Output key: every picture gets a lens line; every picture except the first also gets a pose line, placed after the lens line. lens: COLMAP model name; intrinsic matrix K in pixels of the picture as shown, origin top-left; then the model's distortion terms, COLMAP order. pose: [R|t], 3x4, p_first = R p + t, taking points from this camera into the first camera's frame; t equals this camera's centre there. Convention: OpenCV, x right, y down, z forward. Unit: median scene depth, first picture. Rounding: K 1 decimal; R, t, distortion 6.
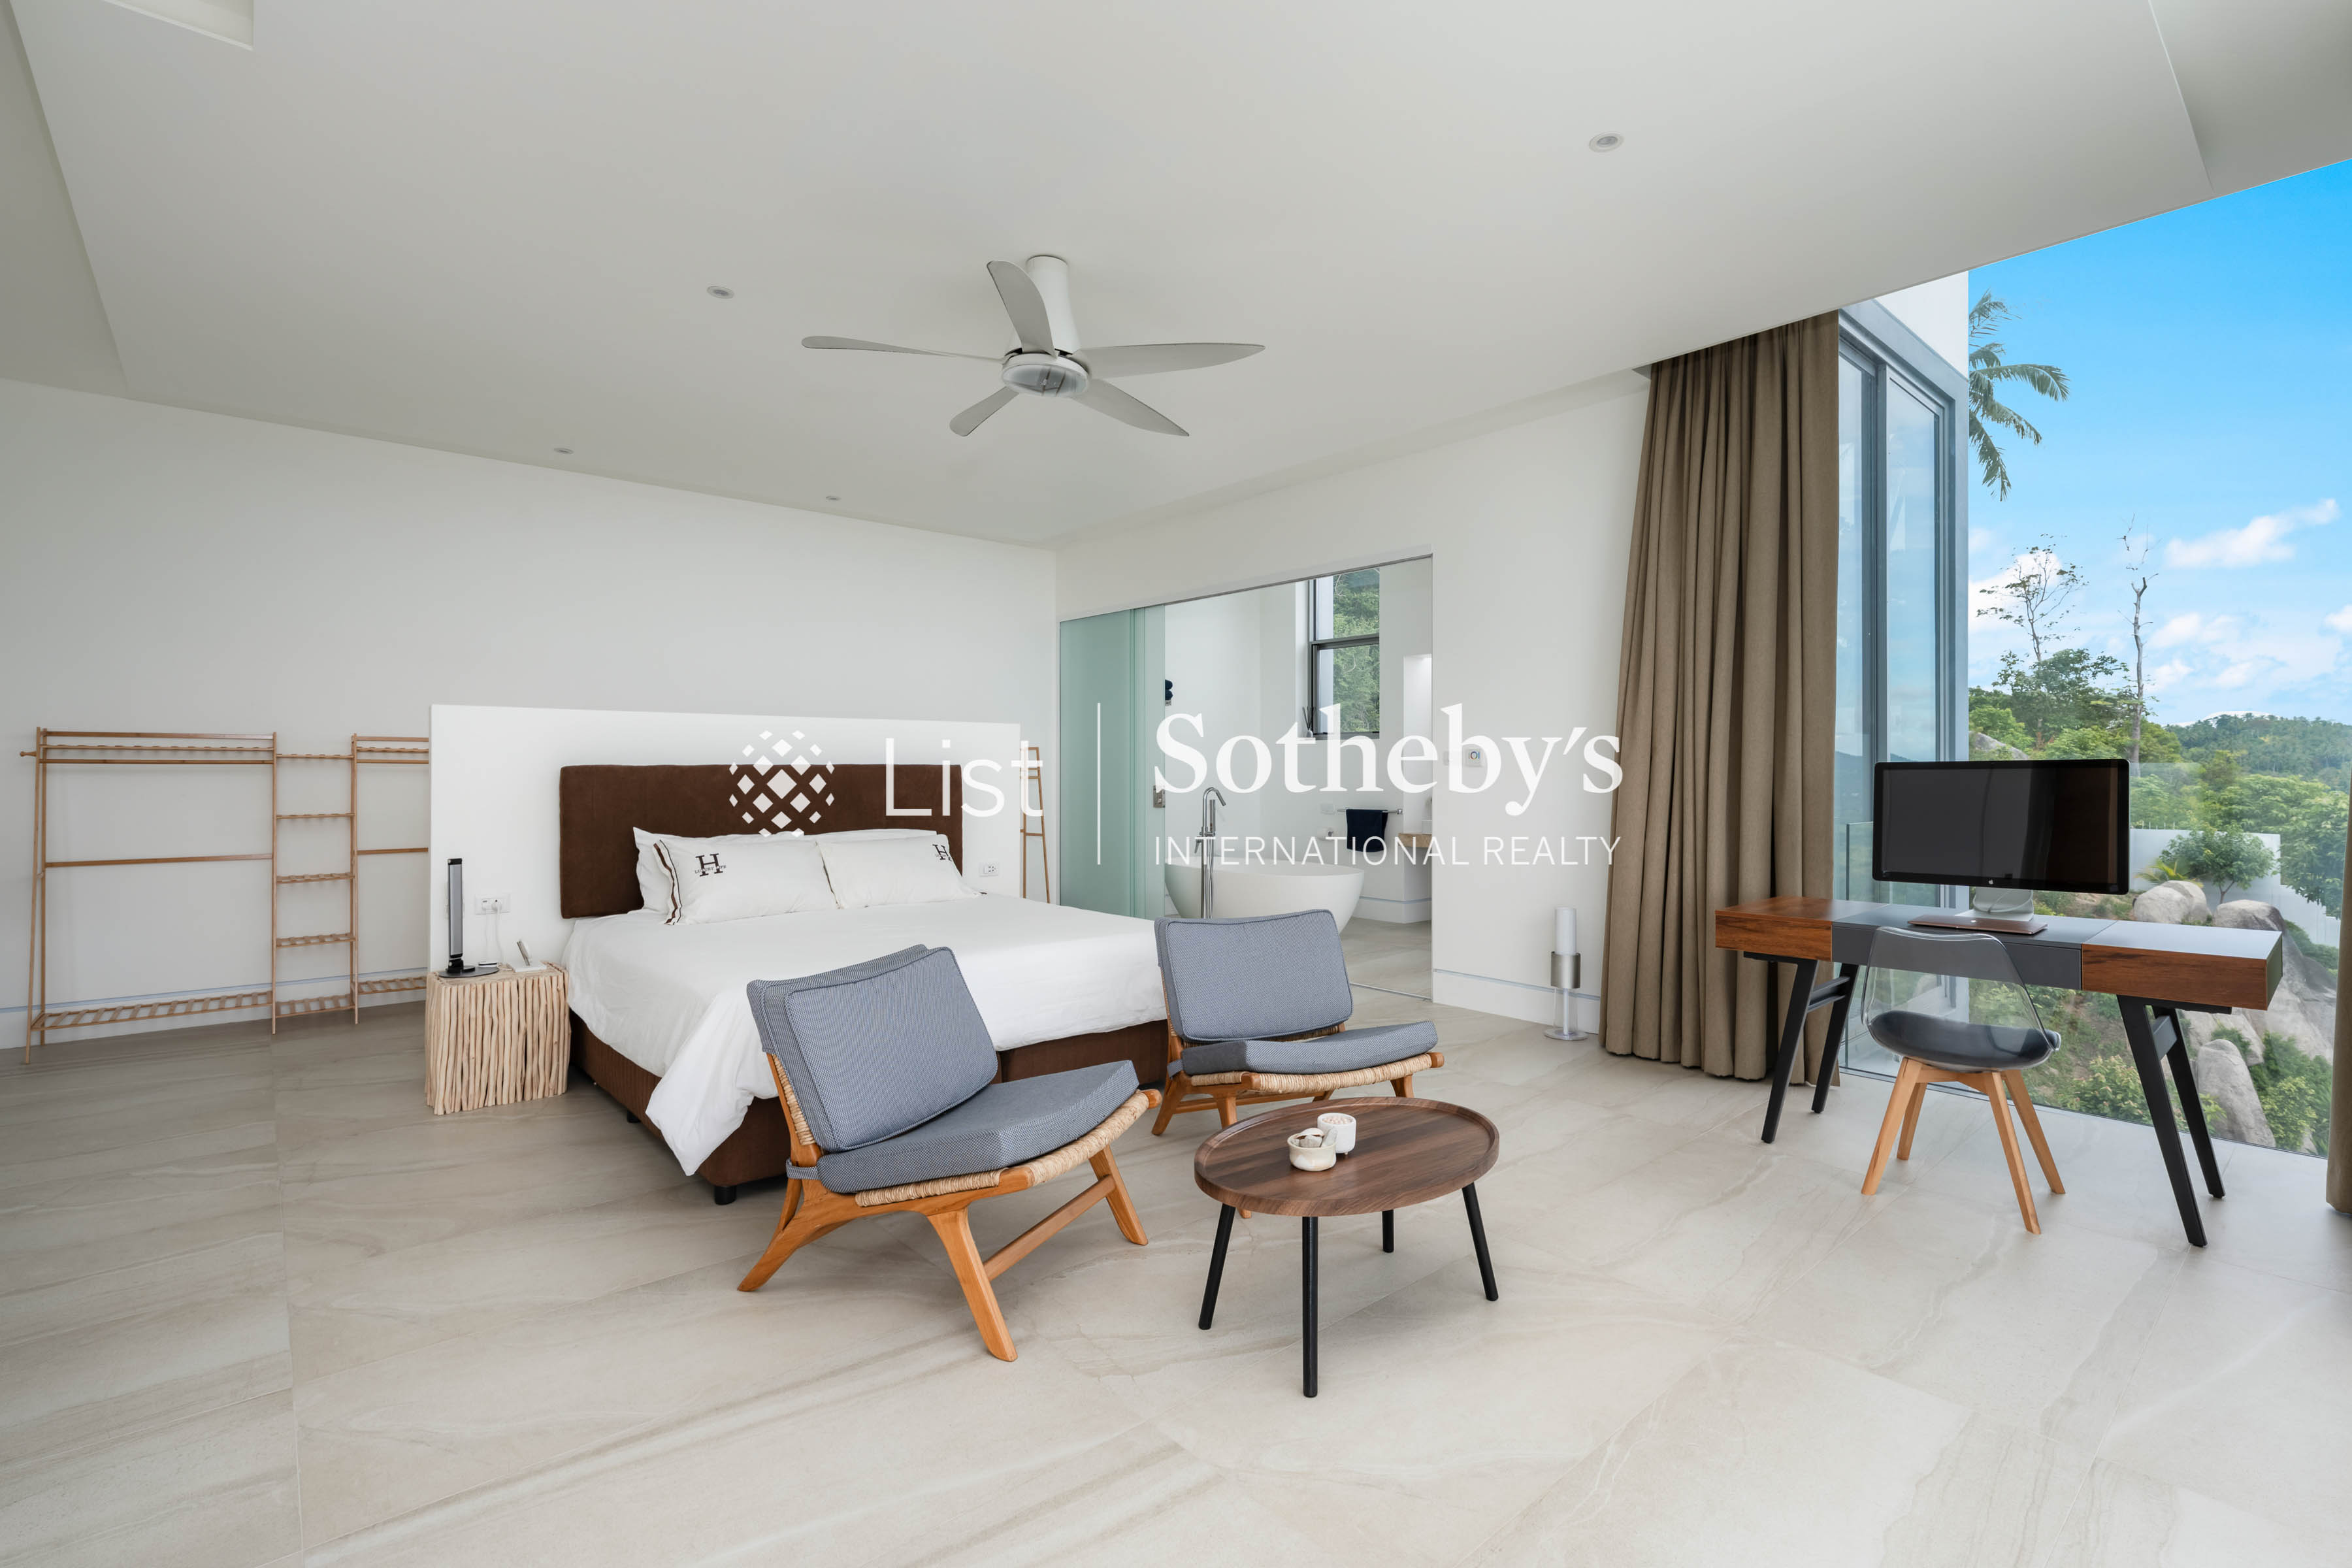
lens RADIAL K [[1063.0, 0, 1176.0], [0, 1063.0, 784.0], [0, 0, 1]] dist [0.000965, 0.000434]
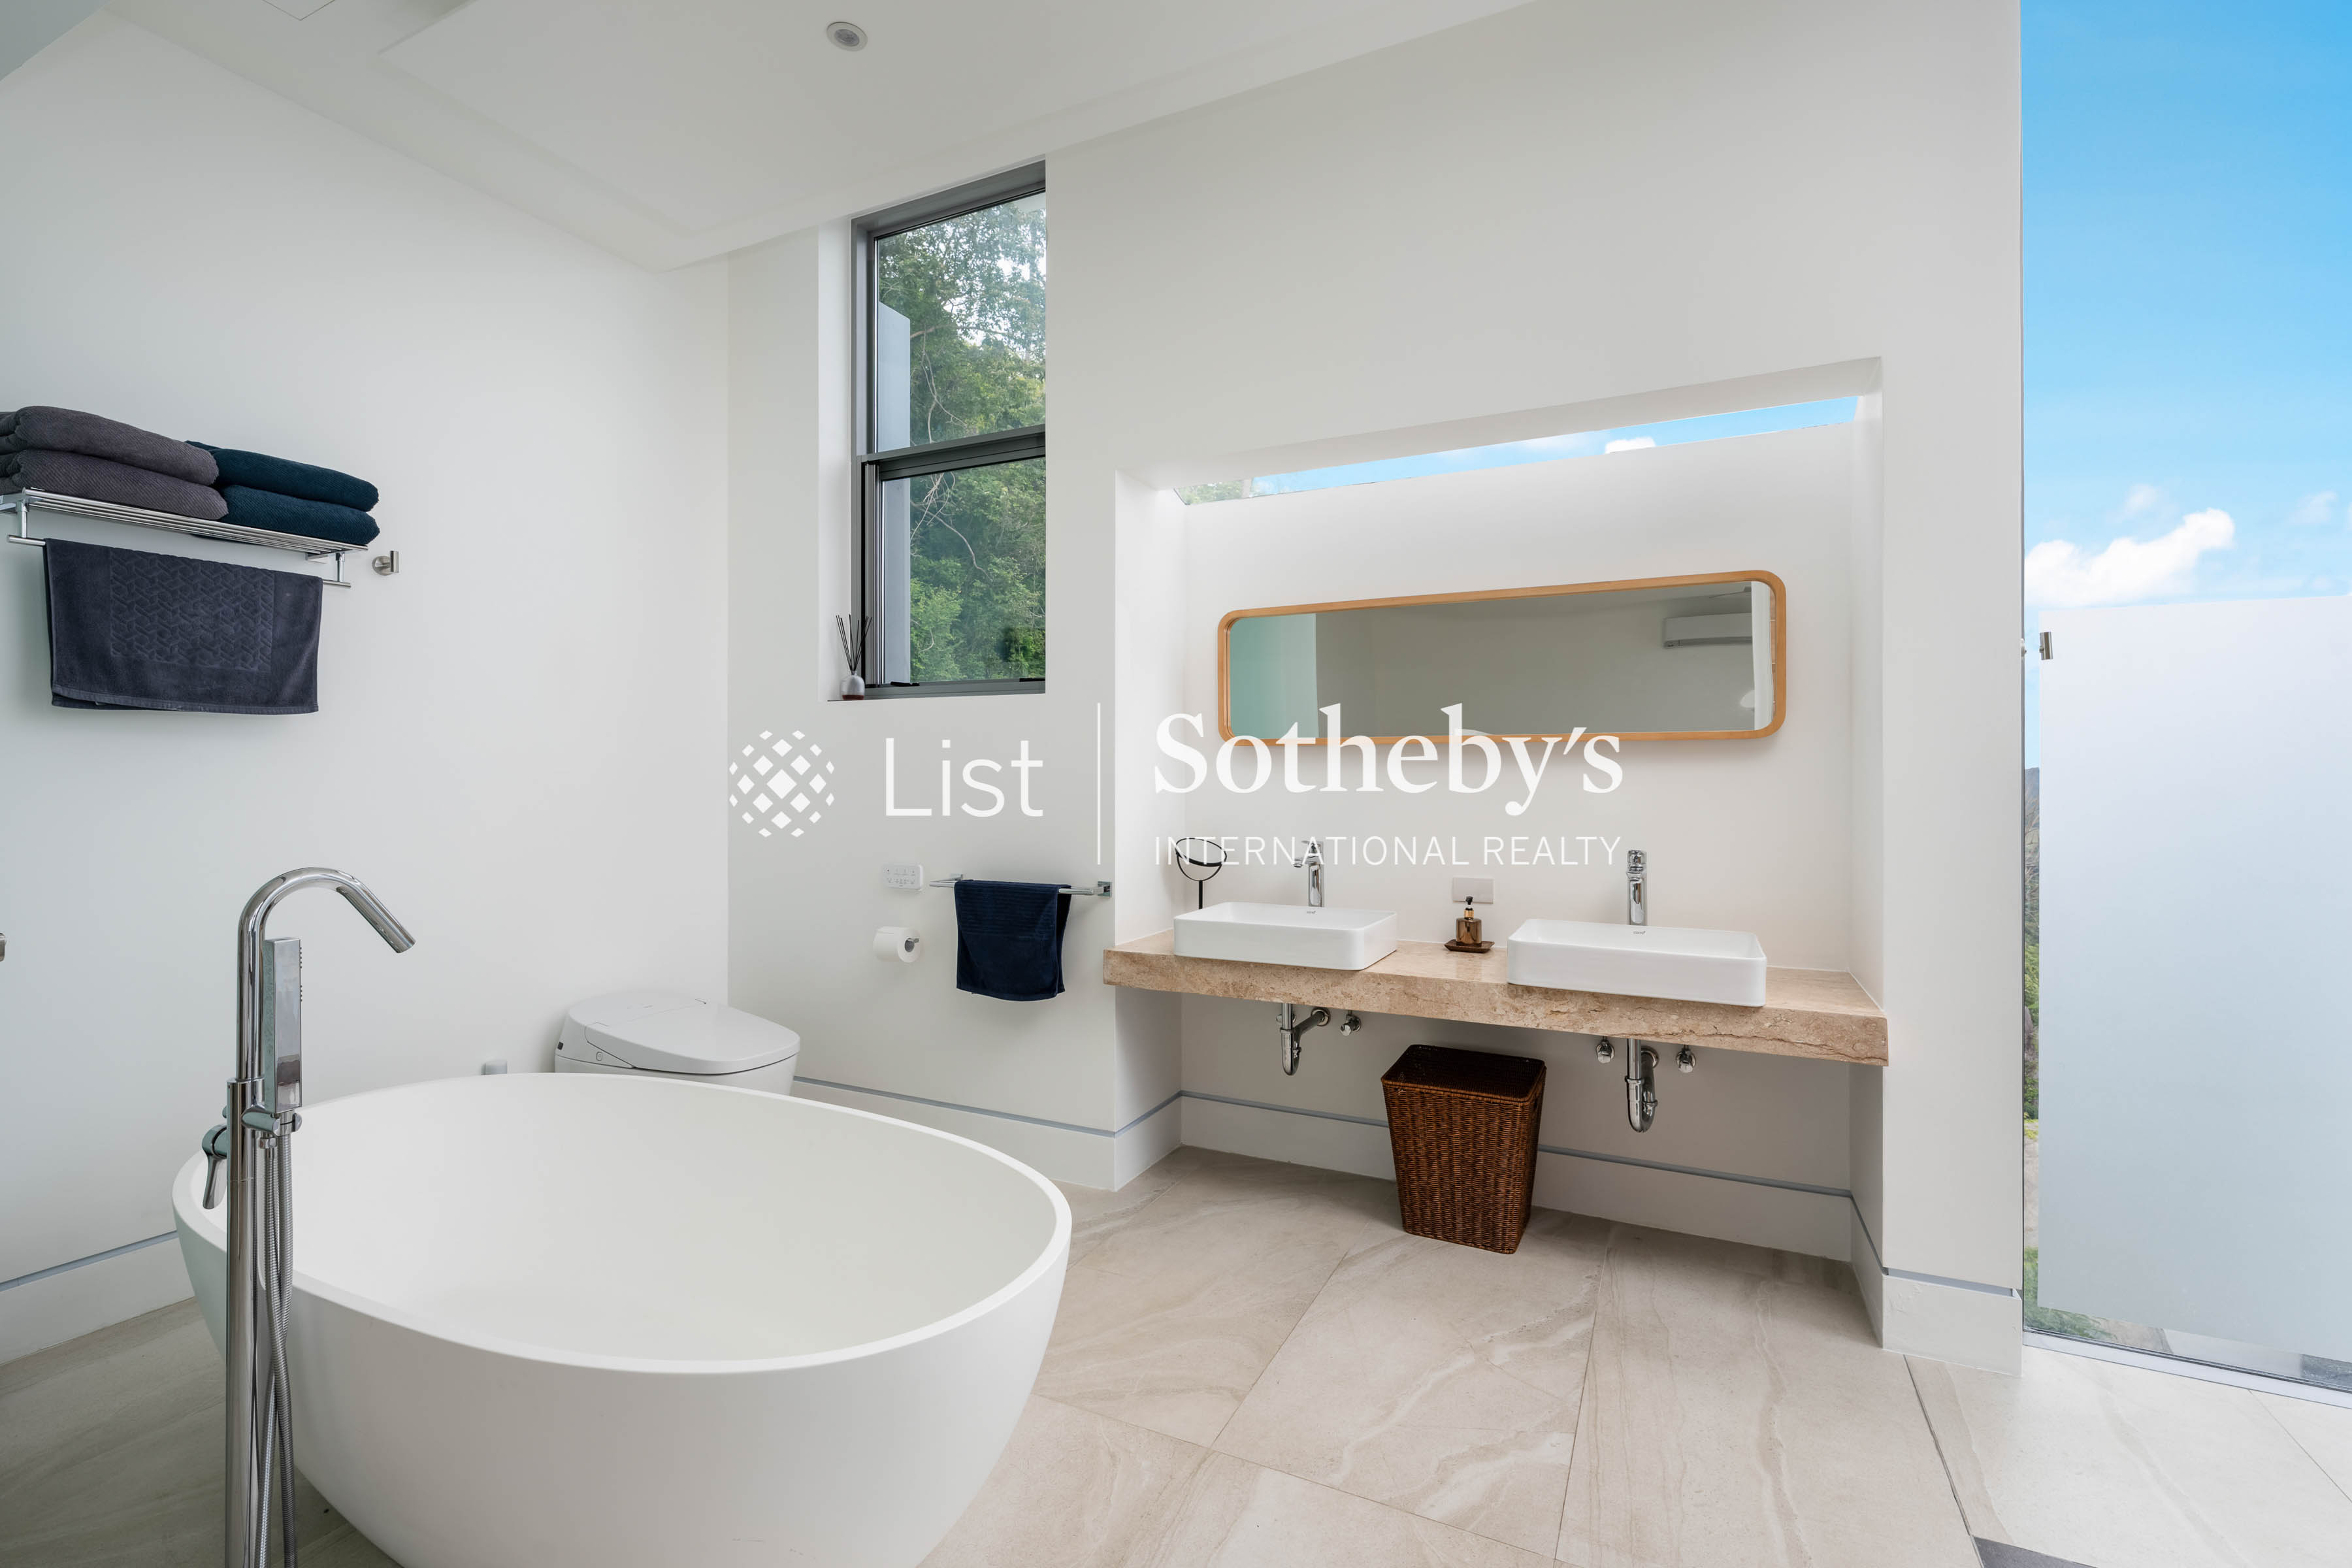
lens RADIAL K [[1063.0, 0, 1176.0], [0, 1063.0, 784.0], [0, 0, 1]] dist [0.000965, 0.000434]
pose [[0.920959, 0.007798, 0.389582, 0.082316], [-0.005780, 0.999963, -0.006351, -0.009885], [-0.389617, 0.003597, 0.920970, 0.596568]]
